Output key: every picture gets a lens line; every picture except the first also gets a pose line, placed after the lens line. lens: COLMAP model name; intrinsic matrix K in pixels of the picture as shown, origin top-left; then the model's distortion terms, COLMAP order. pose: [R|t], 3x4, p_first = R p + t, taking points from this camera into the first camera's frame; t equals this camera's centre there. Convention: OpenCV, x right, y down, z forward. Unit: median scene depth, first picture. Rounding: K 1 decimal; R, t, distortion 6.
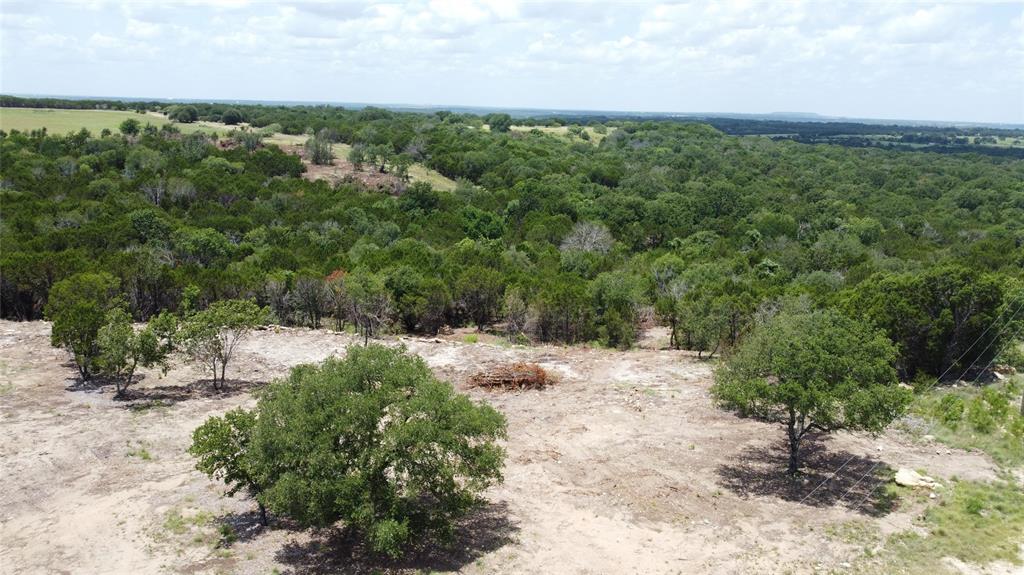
lens RADIAL K [[774.8, 0, 510.5], [0, 774.8, 290.9], [0, 0, 1]] dist [0.000860, -0.007761]
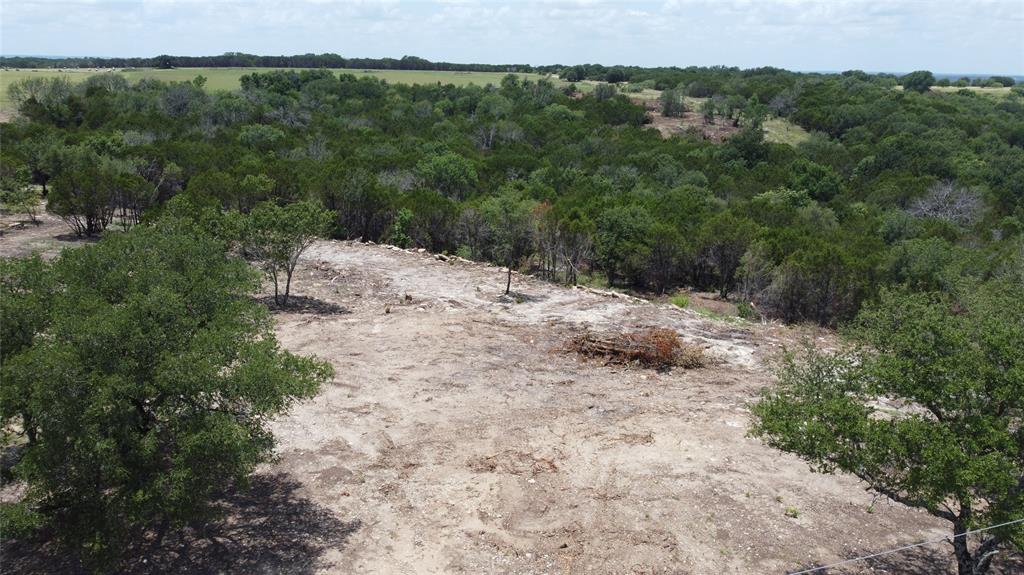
lens RADIAL K [[776.5, 0, 510.7], [0, 776.5, 285.4], [0, 0, 1]] dist [0.000200, -0.009521]
pose [[0.873371, 0.116766, -0.472851, 0.081356], [-0.102092, 0.993159, 0.056684, 0.009699], [0.476235, -0.001232, 0.879317, 0.118986]]
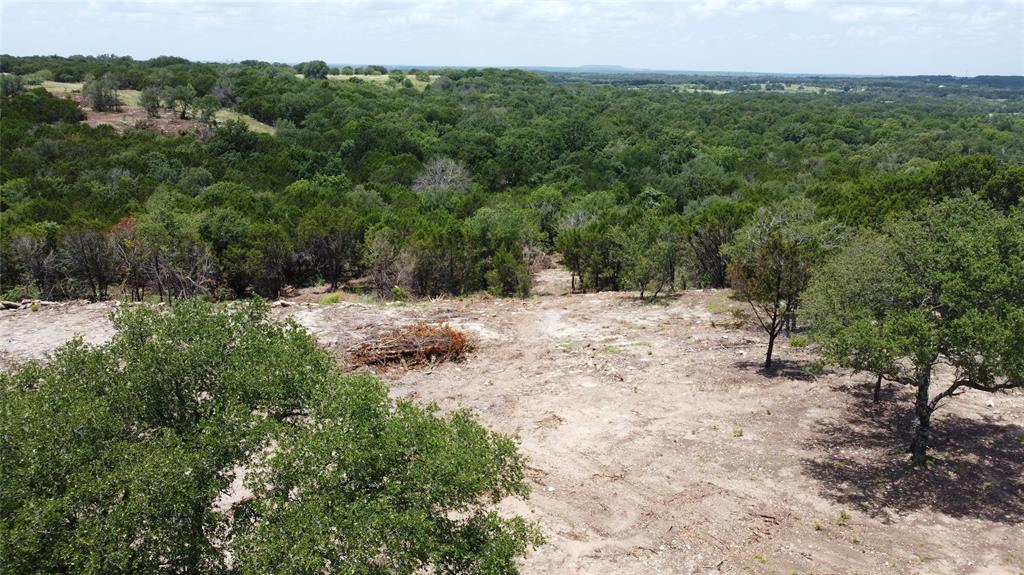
lens RADIAL K [[774.8, 0, 510.5], [0, 774.8, 290.9], [0, 0, 1]] dist [0.000860, -0.007761]
pose [[0.973472, -0.073962, 0.216524, -0.020238], [0.062183, 0.996216, 0.060726, 0.010019], [-0.220196, -0.045651, 0.974387, 0.117468]]
